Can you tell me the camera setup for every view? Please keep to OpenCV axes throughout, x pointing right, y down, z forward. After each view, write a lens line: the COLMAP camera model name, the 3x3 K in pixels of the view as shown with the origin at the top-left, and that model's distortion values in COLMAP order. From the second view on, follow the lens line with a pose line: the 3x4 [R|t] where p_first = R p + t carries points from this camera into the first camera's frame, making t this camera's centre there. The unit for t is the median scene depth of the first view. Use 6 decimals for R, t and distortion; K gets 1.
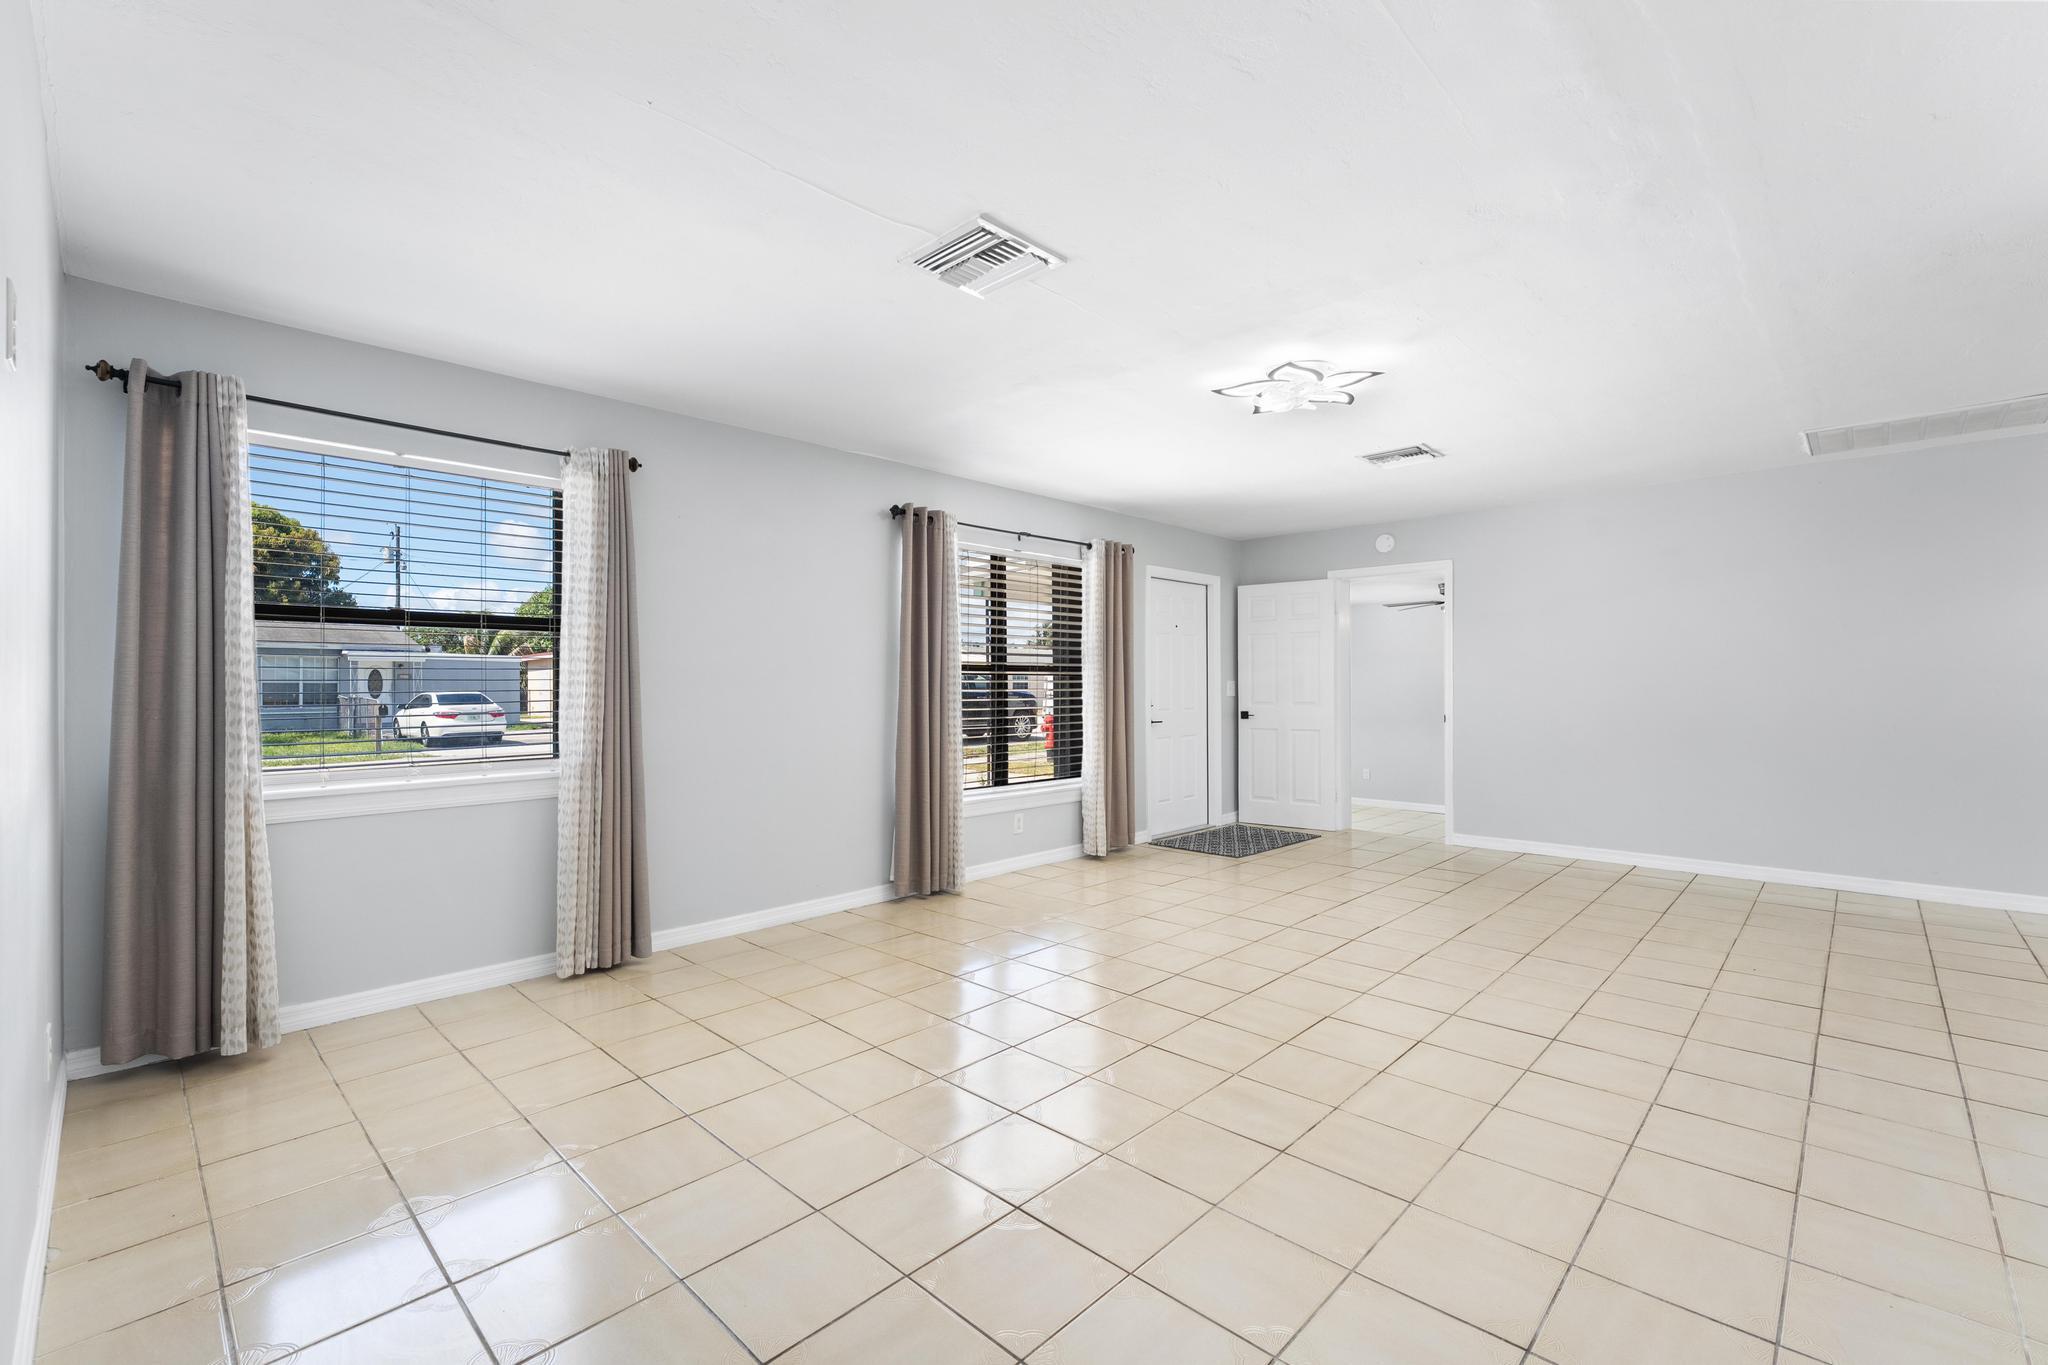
lens RADIAL K [[872.2, 0, 1024.0], [0, 872.2, 682.5], [0, 0, 1]] dist [0.002023, 0.000256]
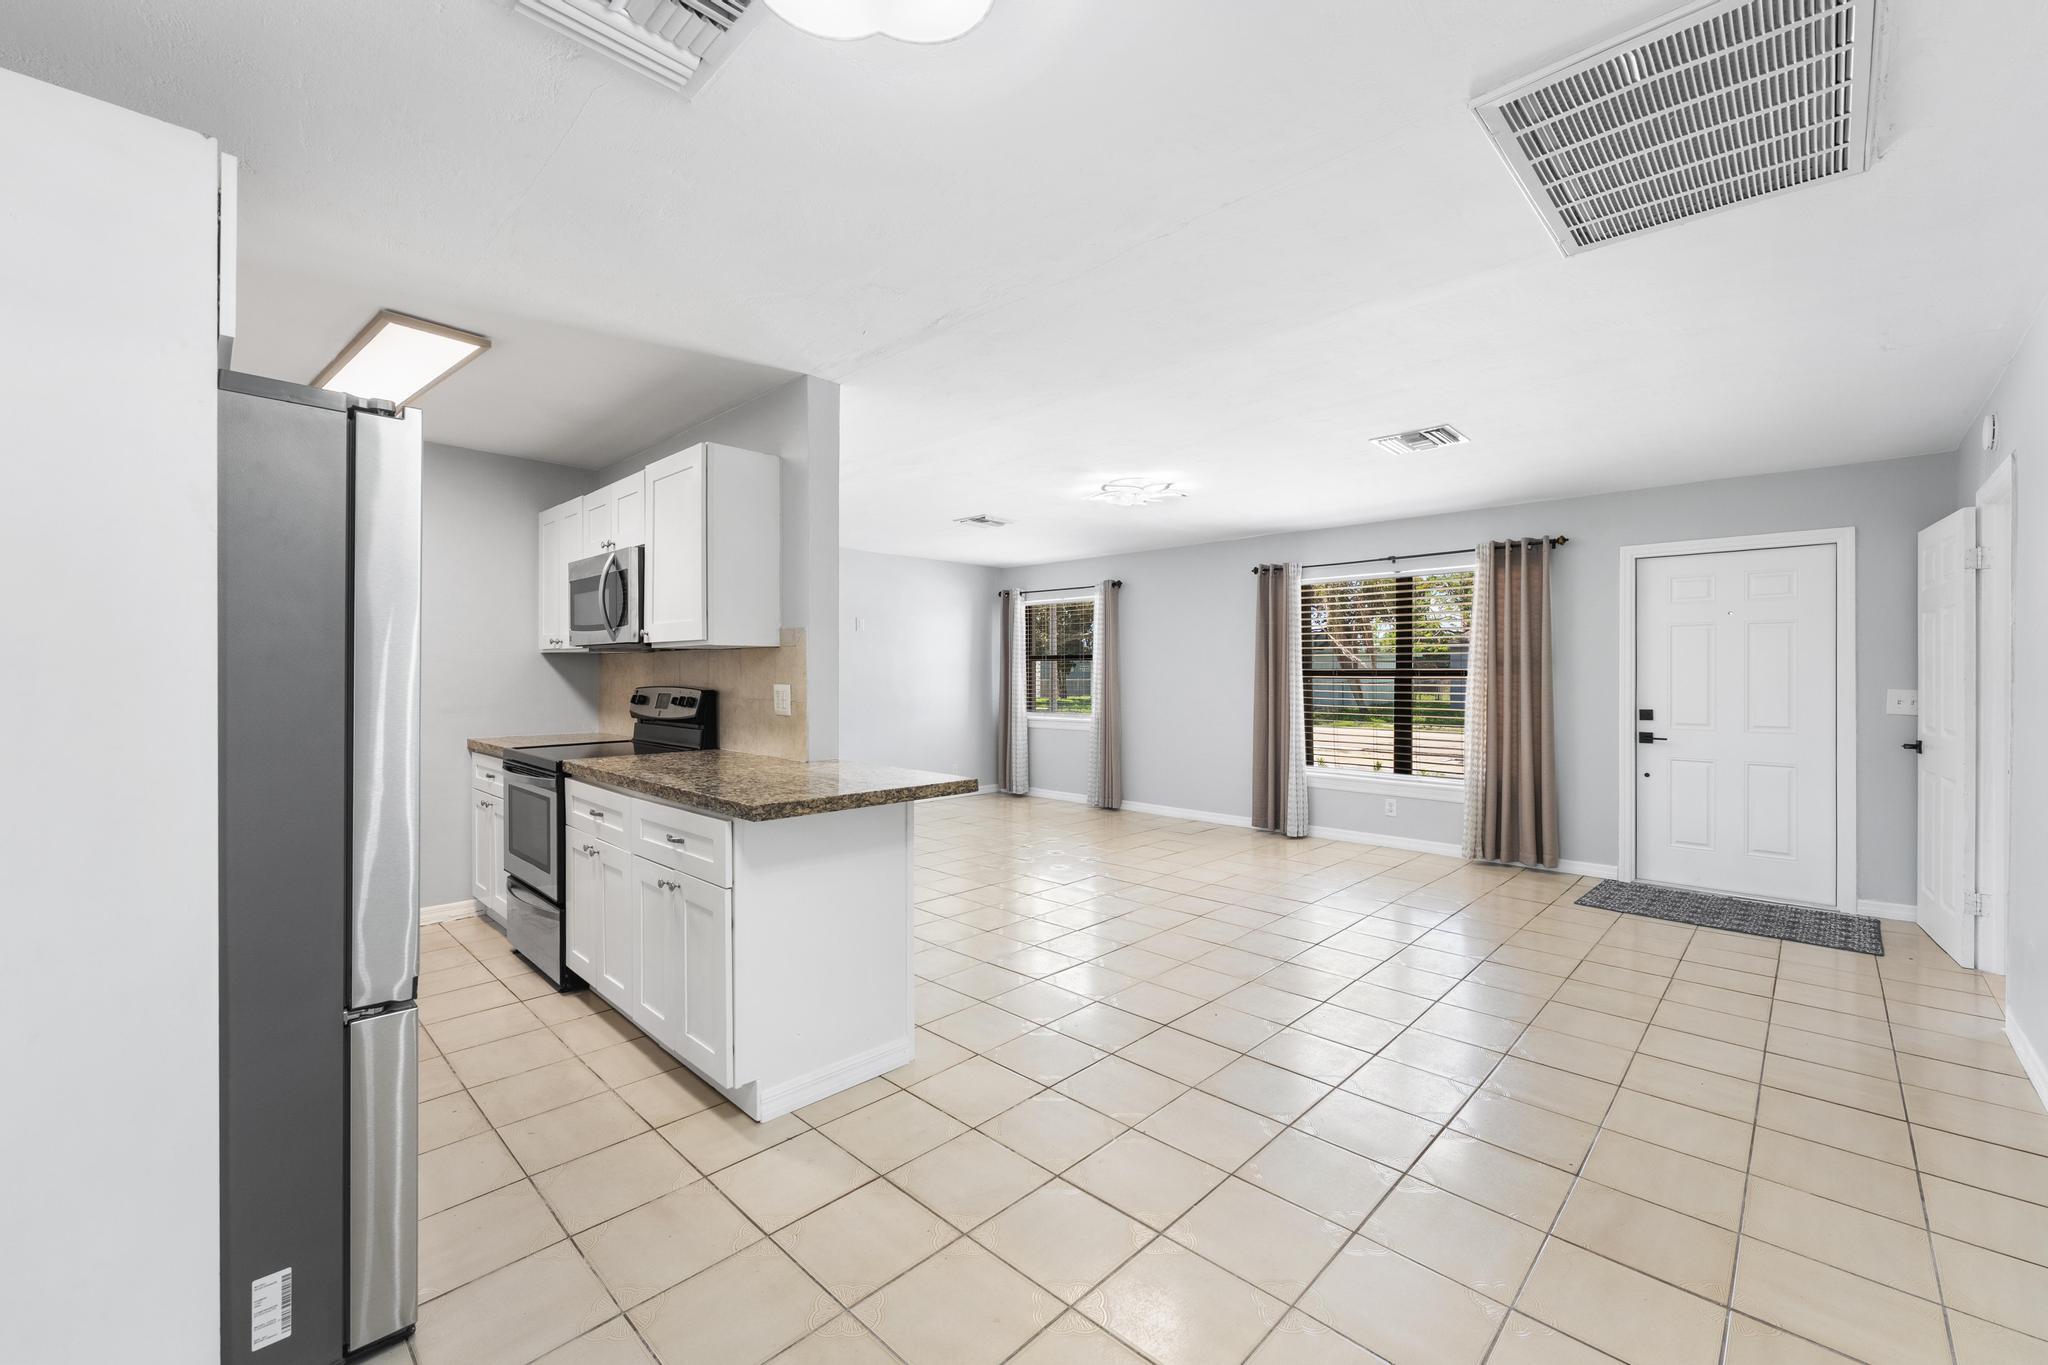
lens RADIAL K [[821.6, 0, 1019.8], [0, 821.6, 674.2], [0, 0, 1]] dist [-0.001572, -0.000296]
pose [[-0.002112, 0.003487, -0.999992, 1.239429], [0.002228, 0.999991, 0.003482, -0.022935], [0.999995, -0.002221, -0.002120, 0.579871]]
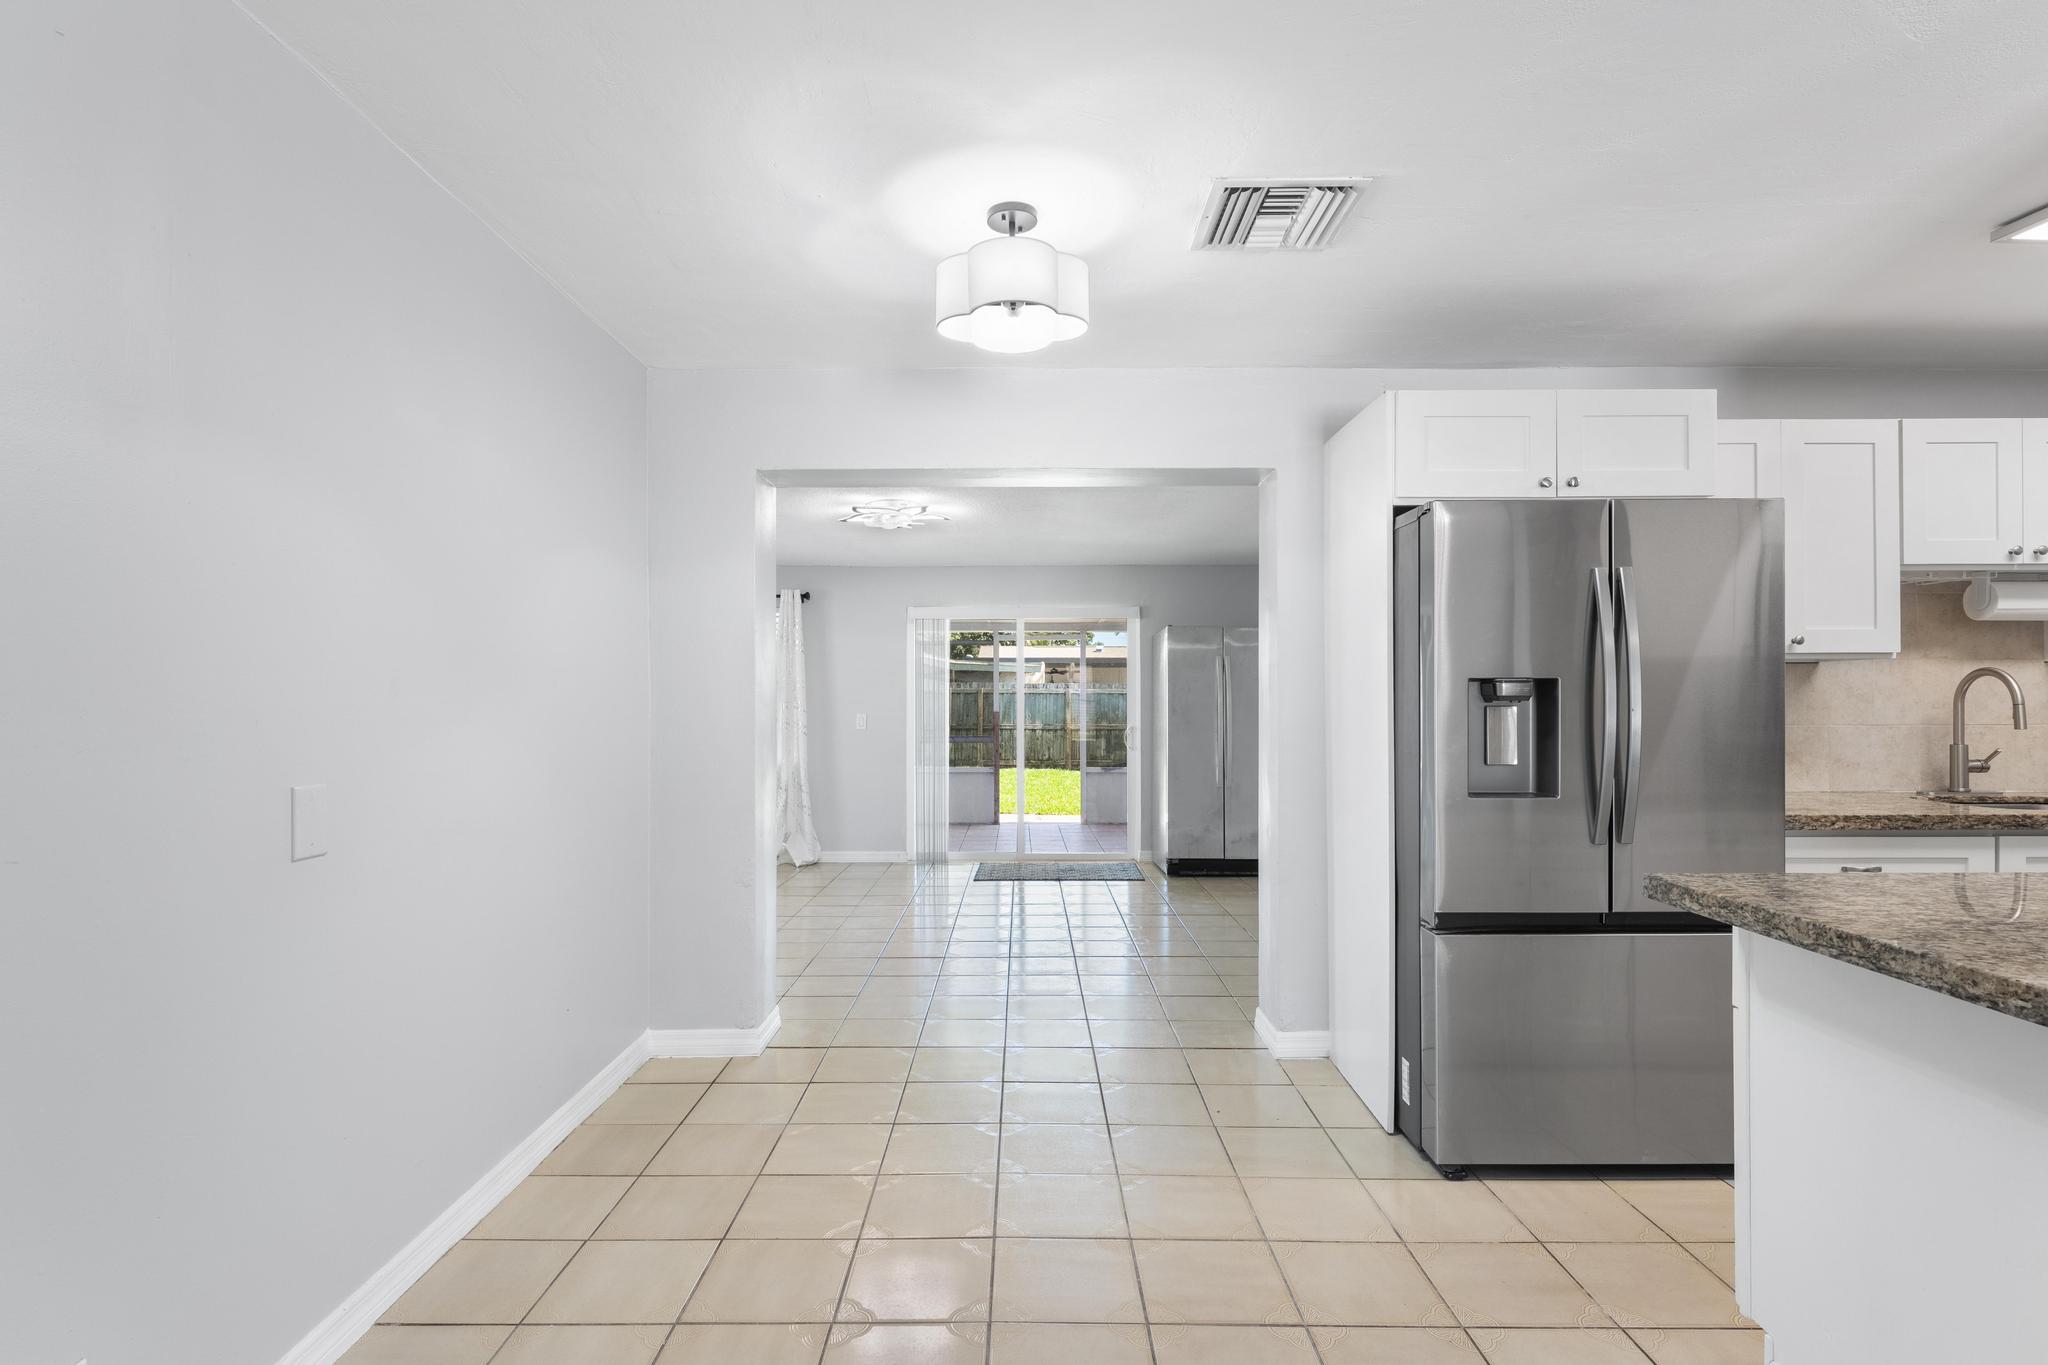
lens RADIAL K [[1008.3, 0, 1021.2], [0, 1008.3, 693.2], [0, 0, 1]] dist [-0.000731, 0.000029]
pose [[-0.694903, 0.006399, 0.719075, 0.690181], [-0.000518, 0.999956, -0.009399, -0.016694], [-0.719104, -0.006904, -0.694869, 0.875603]]
